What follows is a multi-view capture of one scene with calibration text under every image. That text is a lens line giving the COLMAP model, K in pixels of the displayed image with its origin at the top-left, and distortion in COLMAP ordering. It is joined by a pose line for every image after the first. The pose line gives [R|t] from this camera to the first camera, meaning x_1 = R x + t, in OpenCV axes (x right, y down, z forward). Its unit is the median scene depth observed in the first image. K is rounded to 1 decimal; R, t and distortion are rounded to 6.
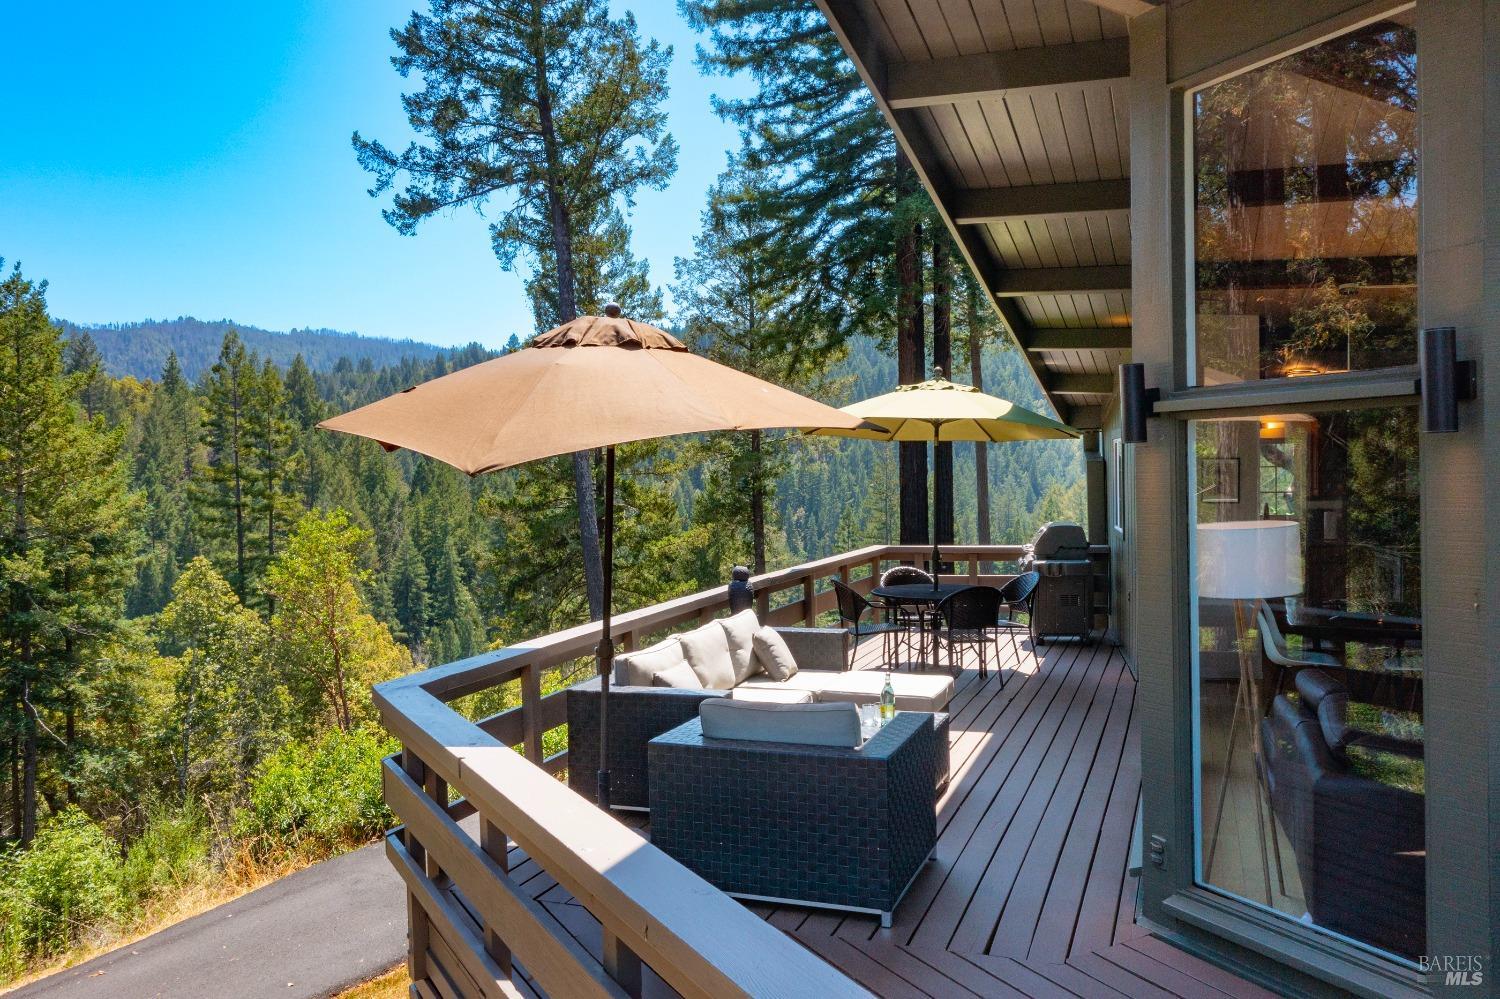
lens RADIAL K [[1192.3, 0, 750.0], [0, 1192.3, 499.5], [0, 0, 1]] dist [0.005237, 0.005035]
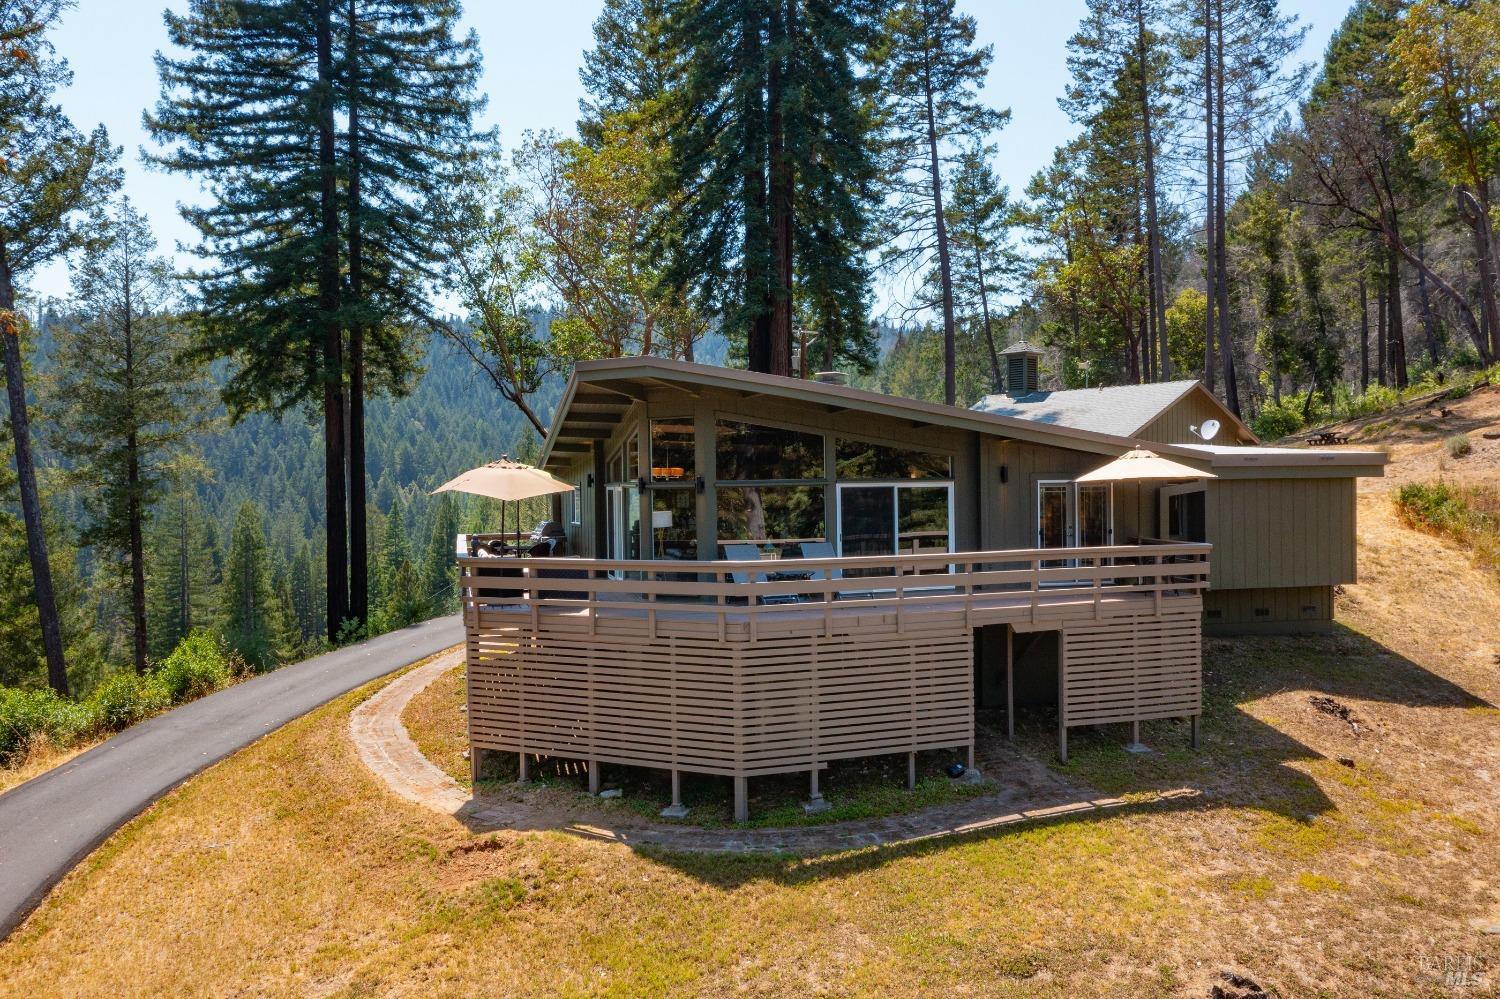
lens RADIAL K [[1192.3, 0, 750.0], [0, 1192.3, 499.5], [0, 0, 1]] dist [0.005237, 0.005035]
pose [[0.829852, -0.000587, 0.557984, -0.233904], [0.012671, 0.999761, -0.017793, 0.007345], [-0.557840, 0.021836, 0.829661, -0.380659]]
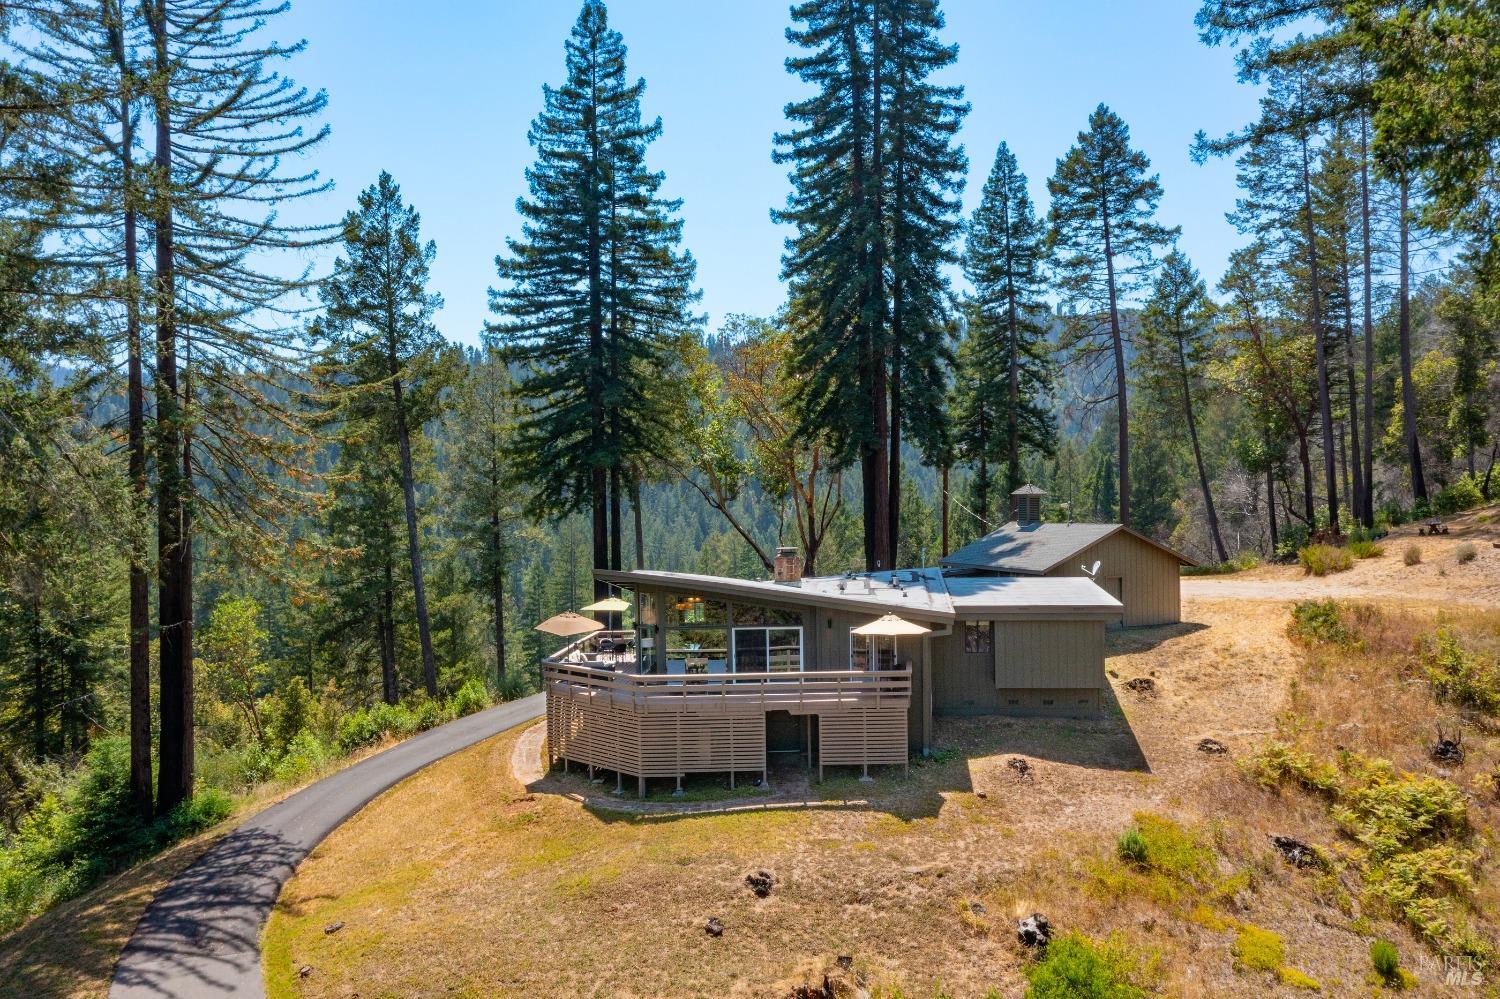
lens RADIAL K [[1192.3, 0, 750.0], [0, 1192.3, 499.5], [0, 0, 1]] dist [0.005237, 0.005035]
pose [[0.964254, 0.004646, 0.264940, -0.150949], [0.002771, 0.999615, -0.027616, -0.097090], [-0.264966, 0.027363, 0.963869, -0.985001]]
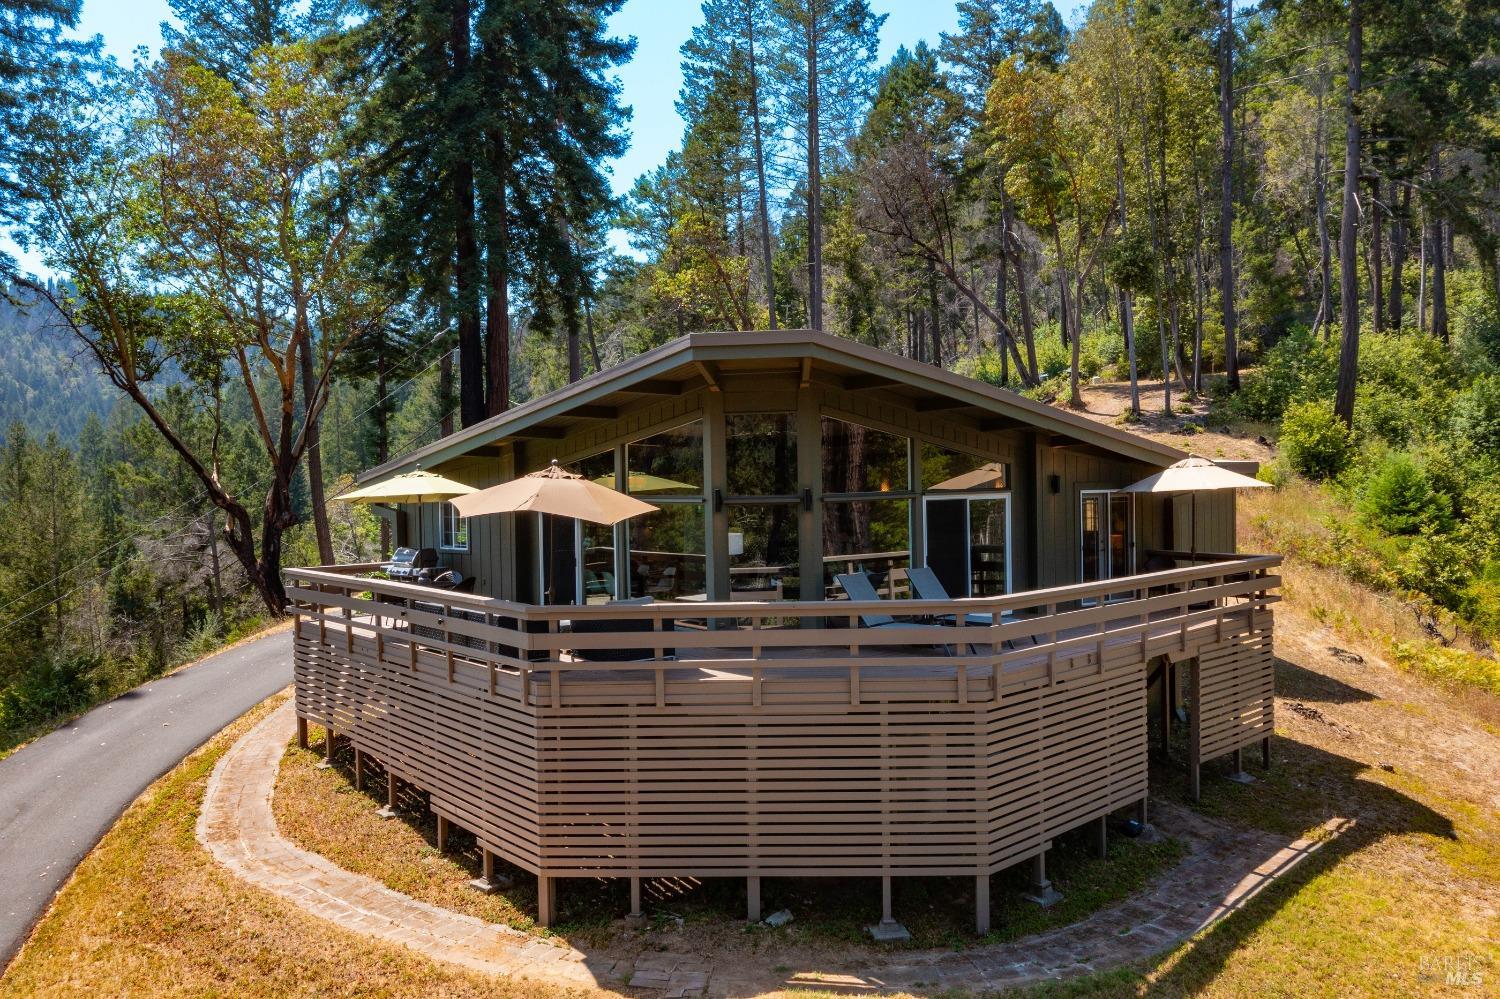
lens RADIAL K [[1192.3, 0, 750.0], [0, 1192.3, 499.5], [0, 0, 1]] dist [0.005237, 0.005035]
pose [[0.517498, -0.003907, 0.855675, -0.325945], [0.031163, 0.999412, -0.014283, -0.004091], [-0.855117, 0.034057, 0.517316, -0.115080]]
